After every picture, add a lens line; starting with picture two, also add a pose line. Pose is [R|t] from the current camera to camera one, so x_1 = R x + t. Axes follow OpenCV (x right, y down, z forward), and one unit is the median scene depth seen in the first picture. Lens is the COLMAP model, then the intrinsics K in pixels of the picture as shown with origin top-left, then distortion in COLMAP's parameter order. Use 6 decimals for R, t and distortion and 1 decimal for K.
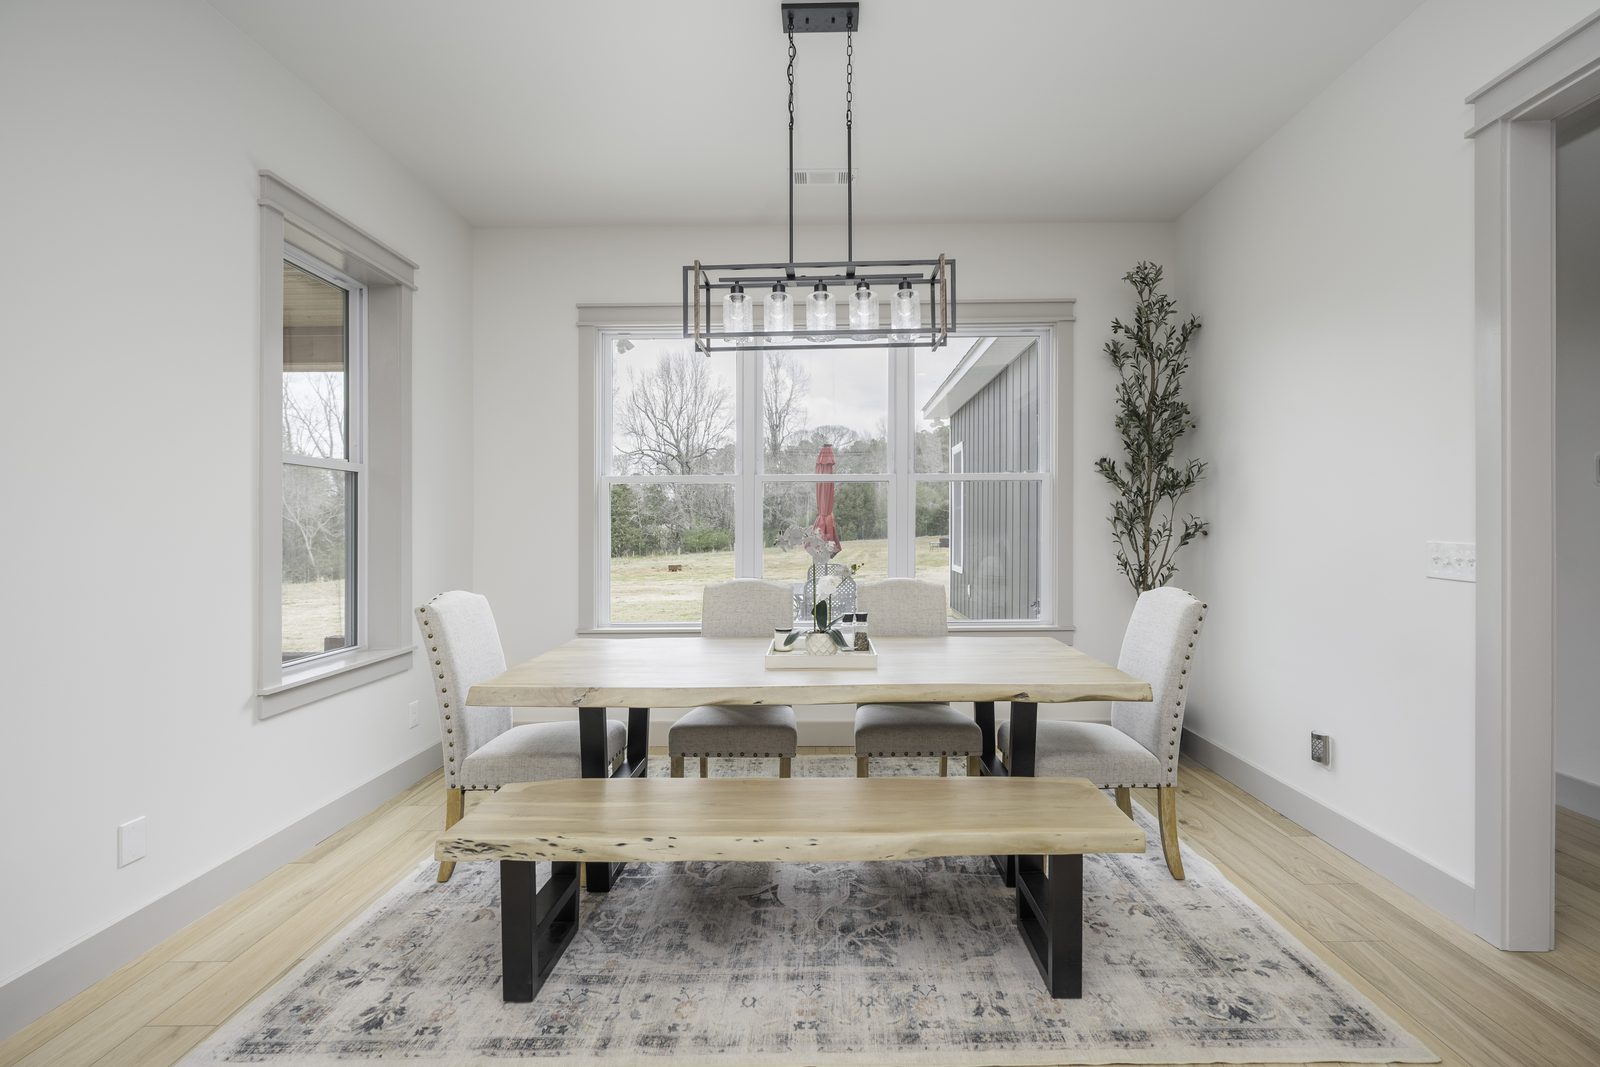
lens RADIAL K [[744.1, 0, 842.8], [0, 744.1, 531.4], [0, 0, 1]] dist [-0.006031, 0.003661]
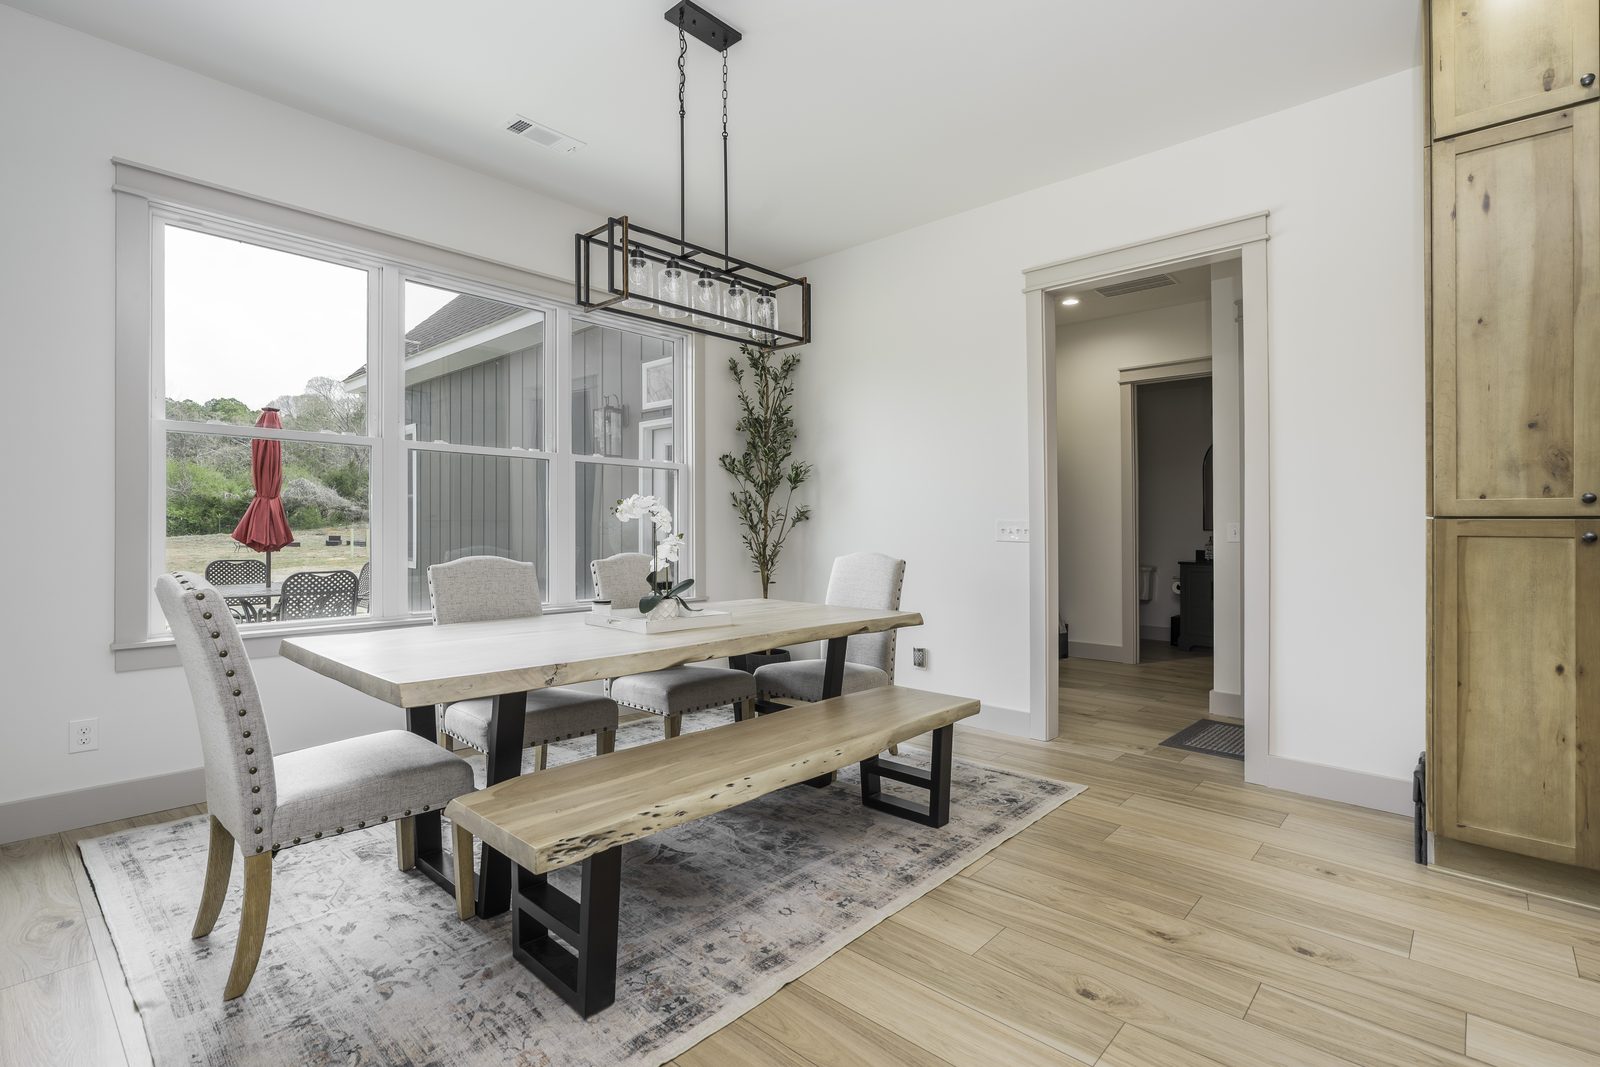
lens RADIAL K [[744.1, 0, 787.3], [0, 744.1, 524.4], [0, 0, 1]] dist [-0.006031, 0.003661]
pose [[0.678906, 0.016776, 0.734033, -0.821260], [-0.007714, 0.999847, -0.015717, 0.056654], [-0.734184, 0.005008, 0.678932, 0.199835]]
